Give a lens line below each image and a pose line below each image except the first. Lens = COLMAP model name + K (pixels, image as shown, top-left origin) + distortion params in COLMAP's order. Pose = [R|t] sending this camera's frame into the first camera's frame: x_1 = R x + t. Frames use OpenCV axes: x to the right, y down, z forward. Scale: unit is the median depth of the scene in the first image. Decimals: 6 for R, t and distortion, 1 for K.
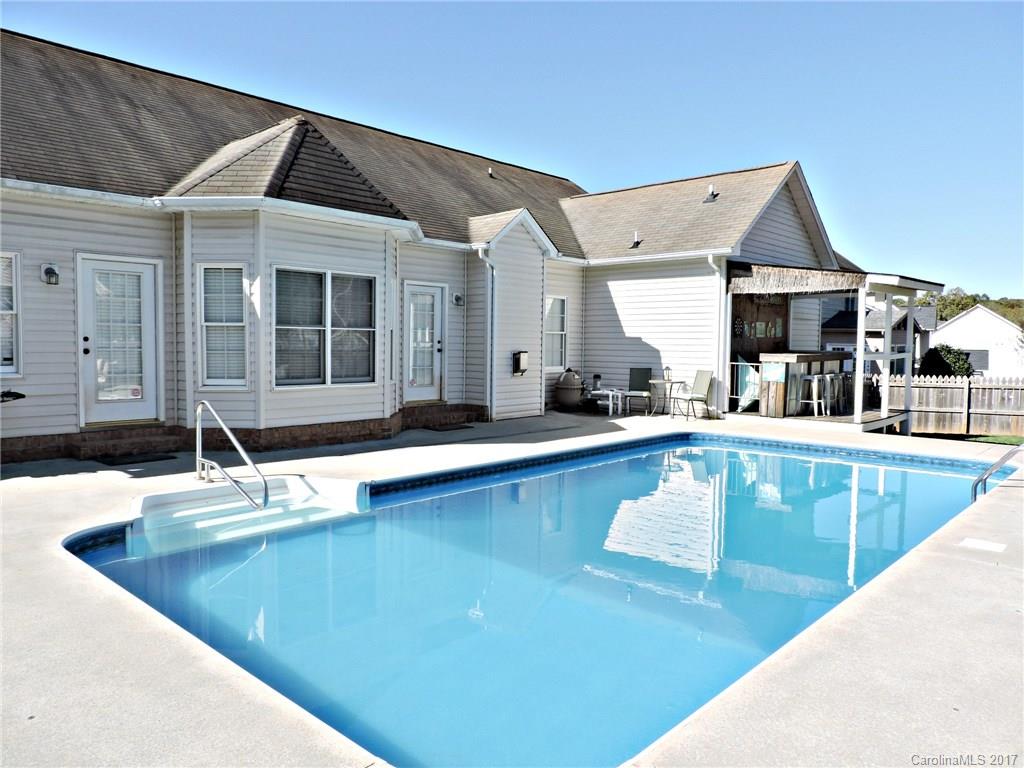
lens RADIAL K [[725.8, 0, 507.5], [0, 725.8, 382.7], [0, 0, 1]] dist [-0.010291, -0.000863]
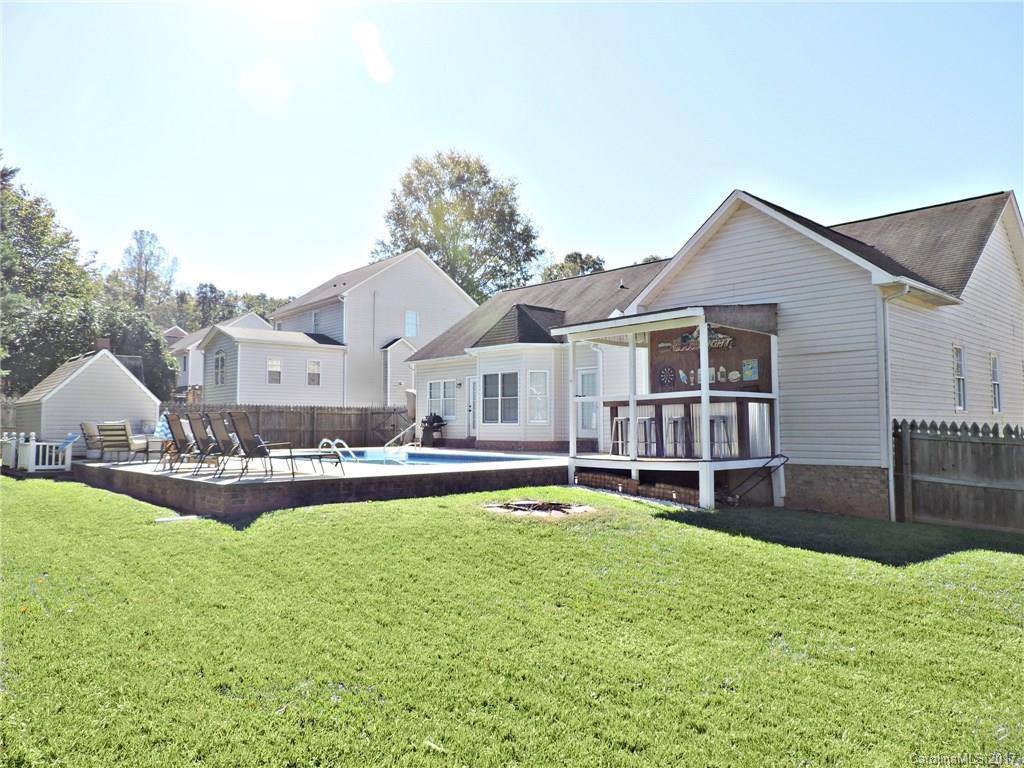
lens RADIAL K [[725.8, 0, 507.5], [0, 725.8, 382.7], [0, 0, 1]] dist [-0.010291, -0.000863]
pose [[-0.060132, -0.072062, -0.995586, 1.859059], [-0.058871, 0.995911, -0.068529, 0.028429], [0.996453, 0.054490, -0.064129, 1.098329]]
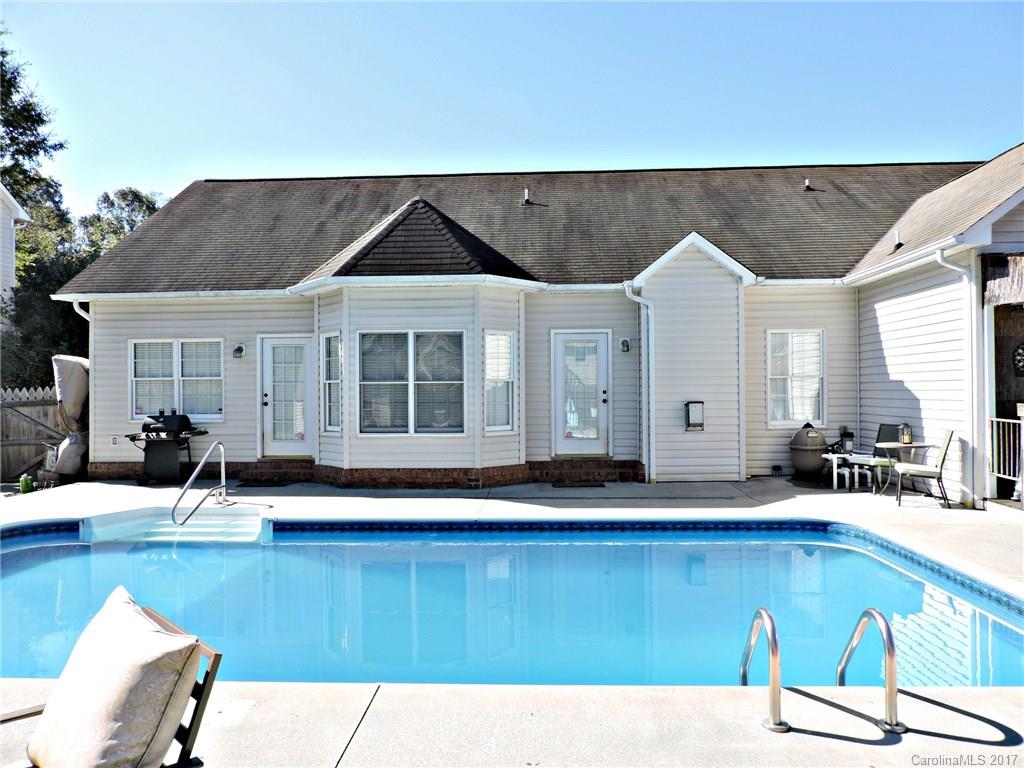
lens RADIAL K [[725.8, 0, 507.5], [0, 725.8, 382.7], [0, 0, 1]] dist [-0.010291, -0.000863]
pose [[0.648825, -0.024140, -0.760554, 0.649643], [-0.026925, 0.998142, -0.054650, -0.016939], [0.760461, 0.055936, 0.646970, 0.373754]]
